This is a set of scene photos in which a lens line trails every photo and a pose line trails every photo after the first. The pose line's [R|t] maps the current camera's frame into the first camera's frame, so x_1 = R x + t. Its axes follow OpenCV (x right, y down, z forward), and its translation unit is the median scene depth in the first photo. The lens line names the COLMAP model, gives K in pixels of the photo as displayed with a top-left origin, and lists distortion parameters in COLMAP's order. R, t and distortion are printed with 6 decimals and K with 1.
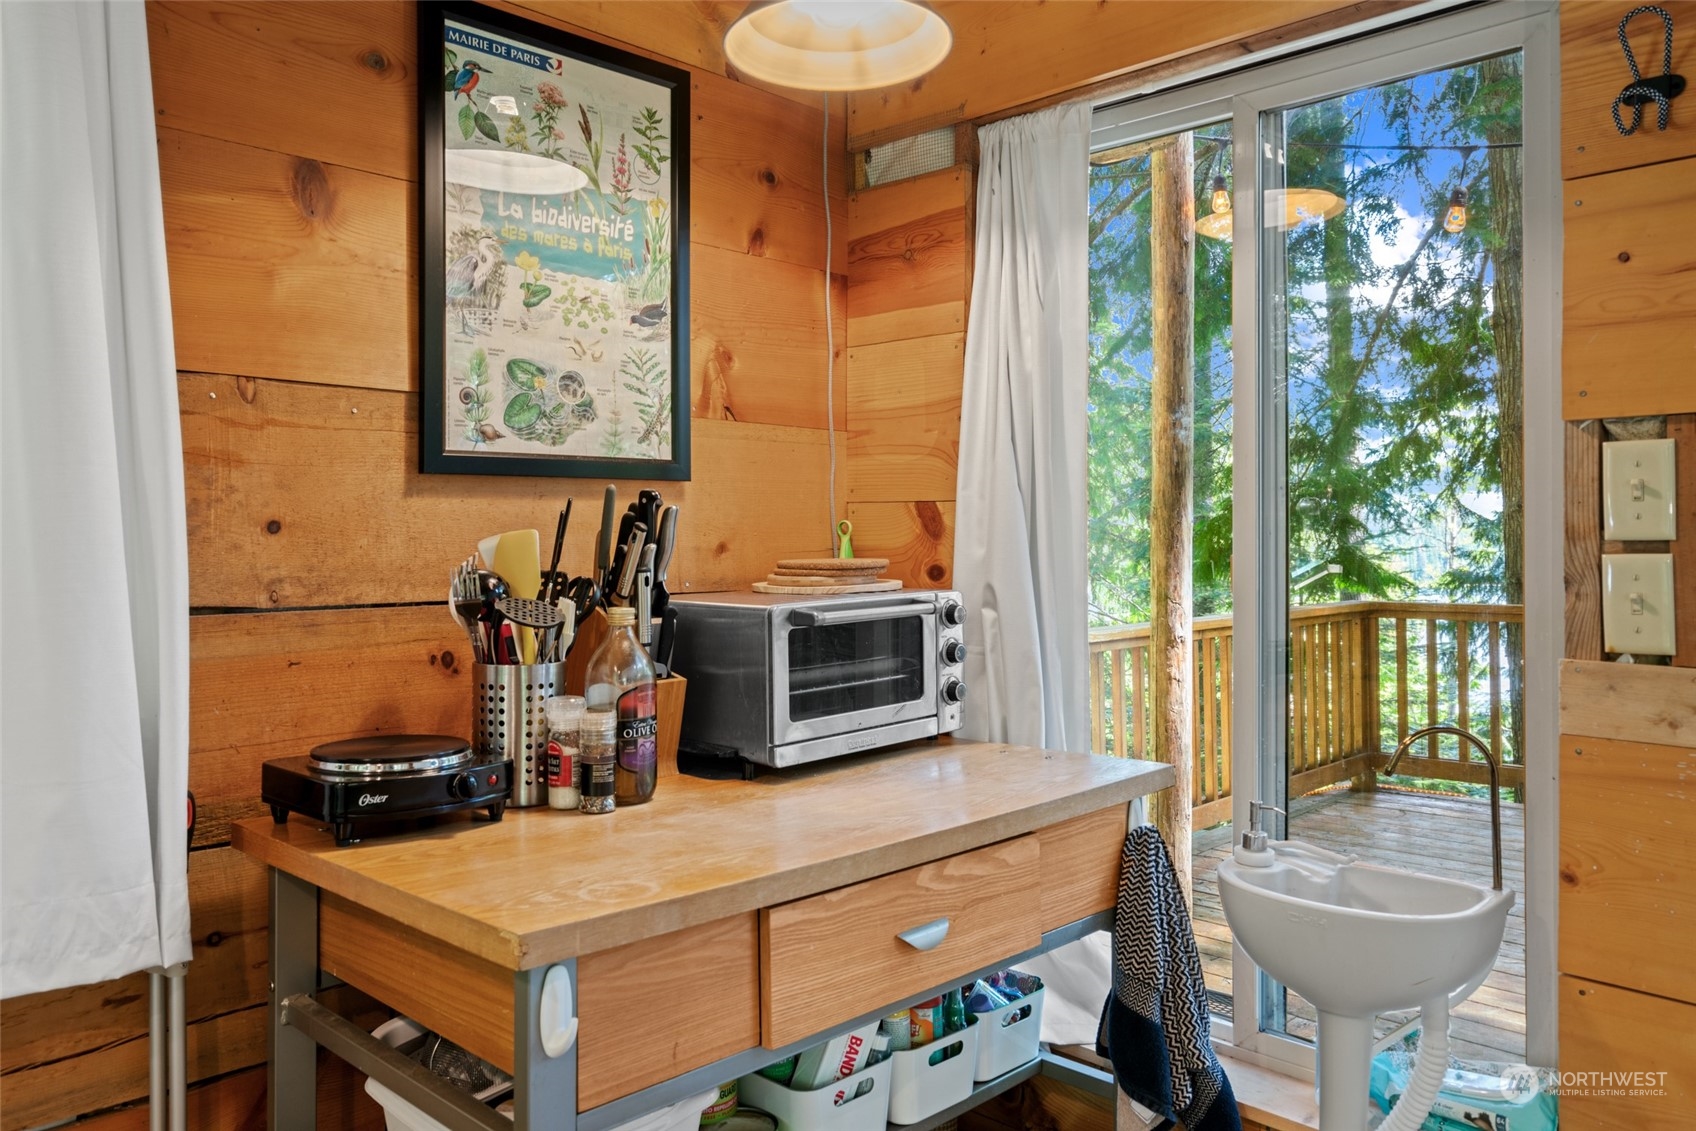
lens RADIAL K [[1243.4, 0, 837.8], [0, 1243.4, 530.8], [0, 0, 1]] dist [0.010384, -0.000363]
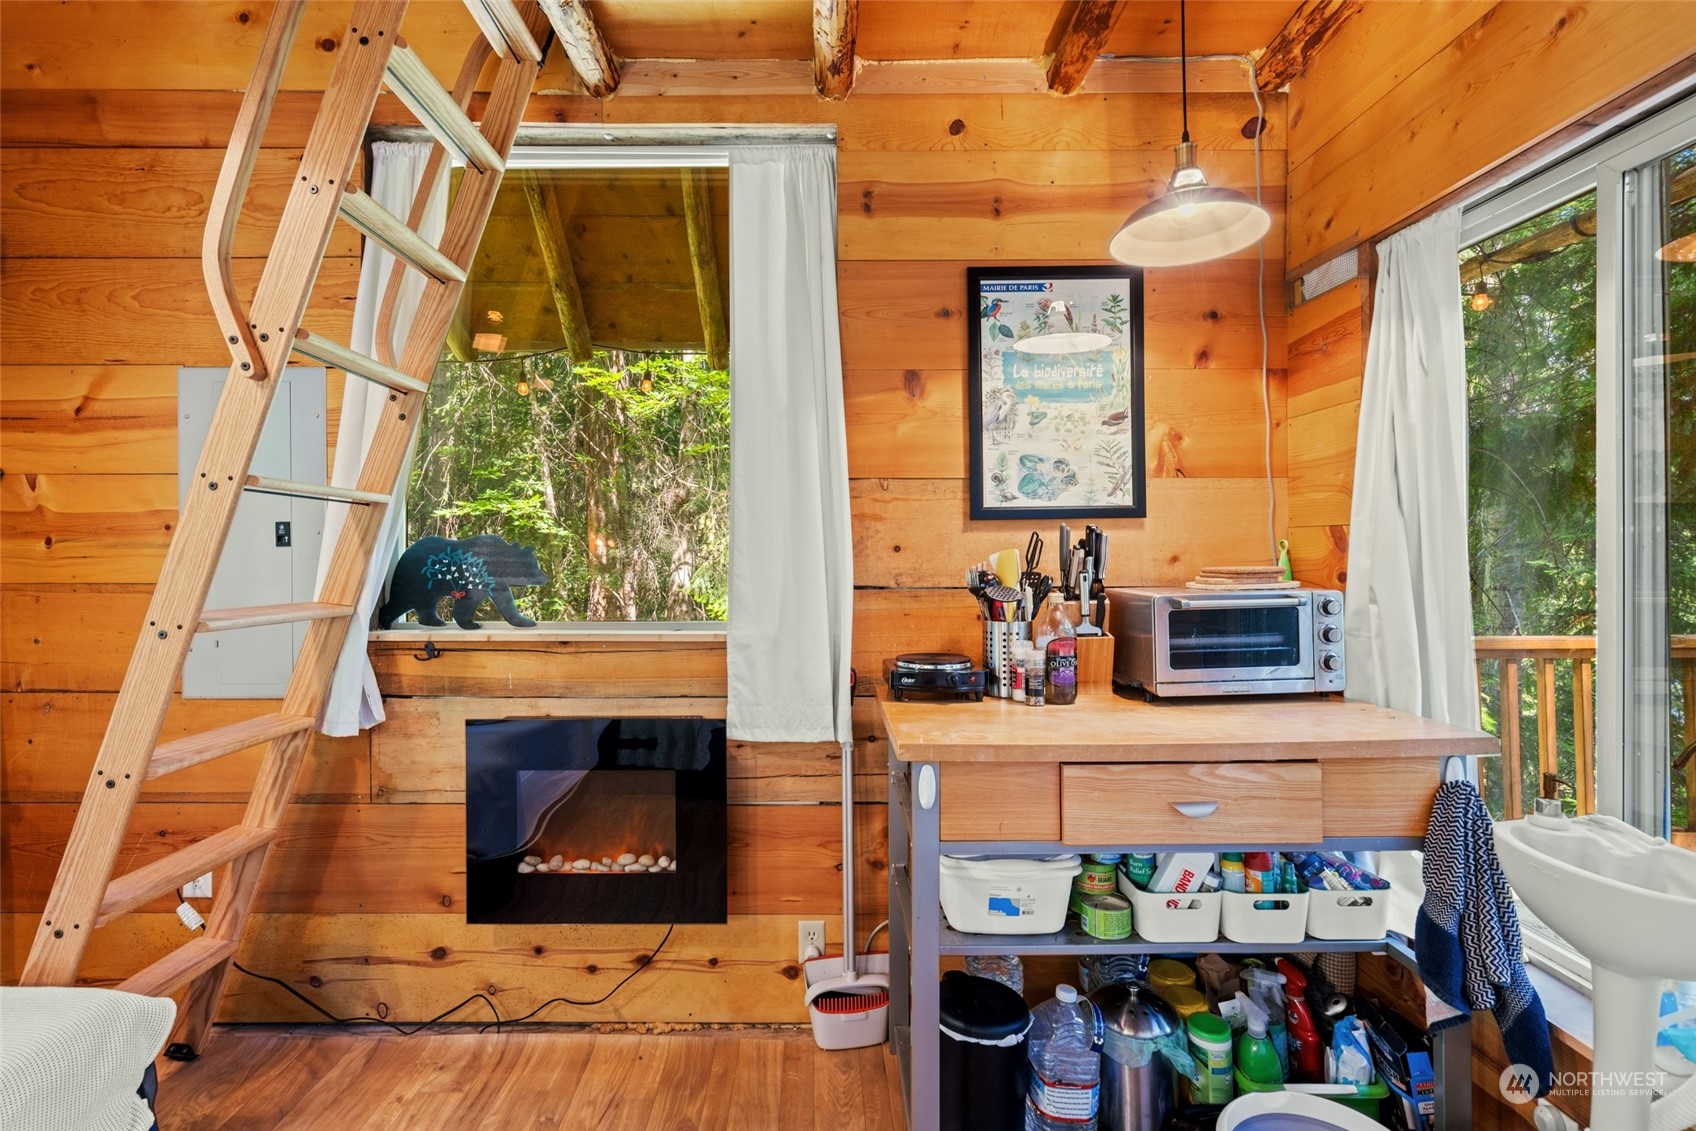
lens RADIAL K [[783.9, 0, 839.6], [0, 783.9, 556.6], [0, 0, 1]] dist [-0.003211, 0.003075]
pose [[0.708237, 0.000482, -0.705975, 0.360936], [0.009615, 0.999900, 0.010328, -0.004053], [0.705910, -0.014102, 0.708161, -0.004494]]
